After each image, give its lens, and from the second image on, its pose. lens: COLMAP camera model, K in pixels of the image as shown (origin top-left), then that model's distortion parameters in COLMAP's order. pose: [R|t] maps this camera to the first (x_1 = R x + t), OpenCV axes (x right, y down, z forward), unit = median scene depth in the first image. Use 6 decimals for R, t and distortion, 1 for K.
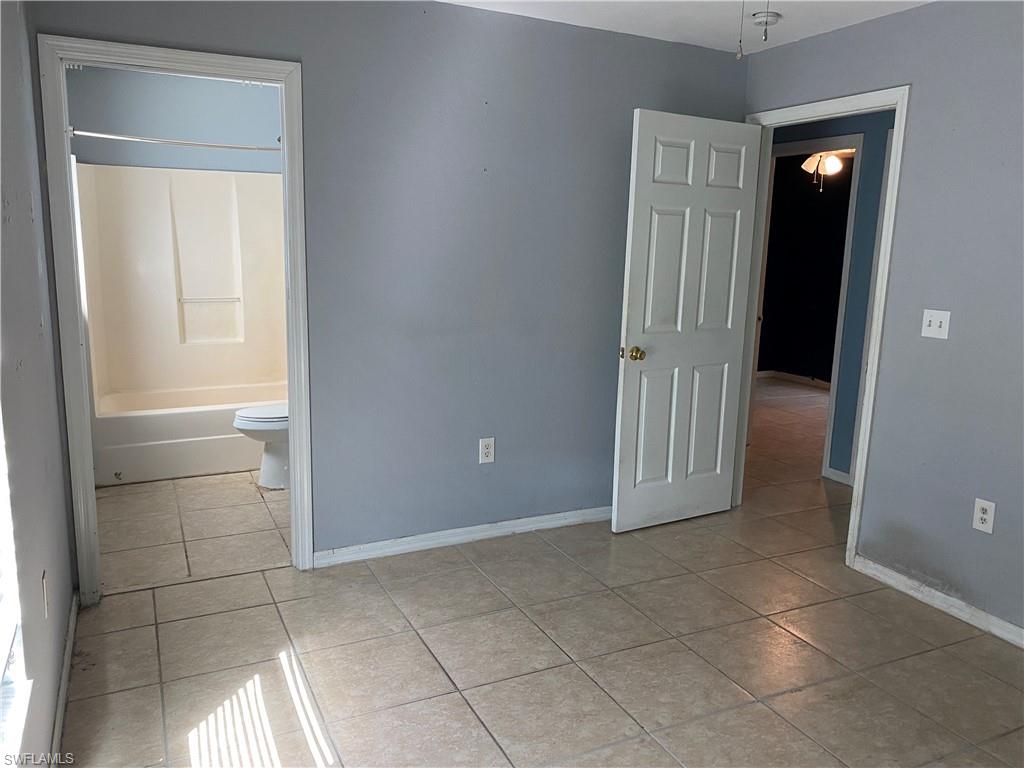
lens RADIAL K [[785.0, 0, 510.7], [0, 785.0, 383.7], [0, 0, 1]] dist [0.039862, -0.038668]
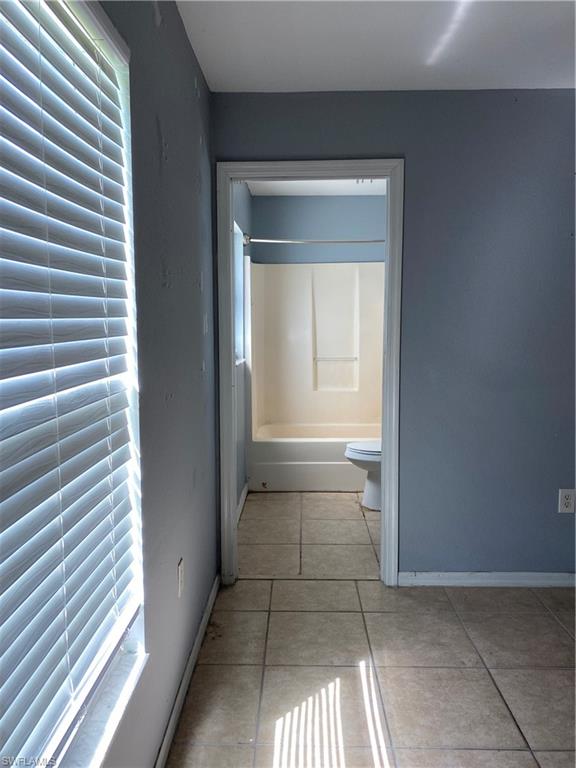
lens RADIAL K [[588.7, 0, 280.2], [0, 588.7, 373.6], [0, 0, 1]] dist [0.039862, -0.038668]
pose [[0.885836, 0.017922, -0.463652, -0.005863], [-0.060623, 0.995159, -0.077357, 0.002308], [0.460021, 0.096634, 0.882634, 0.136883]]
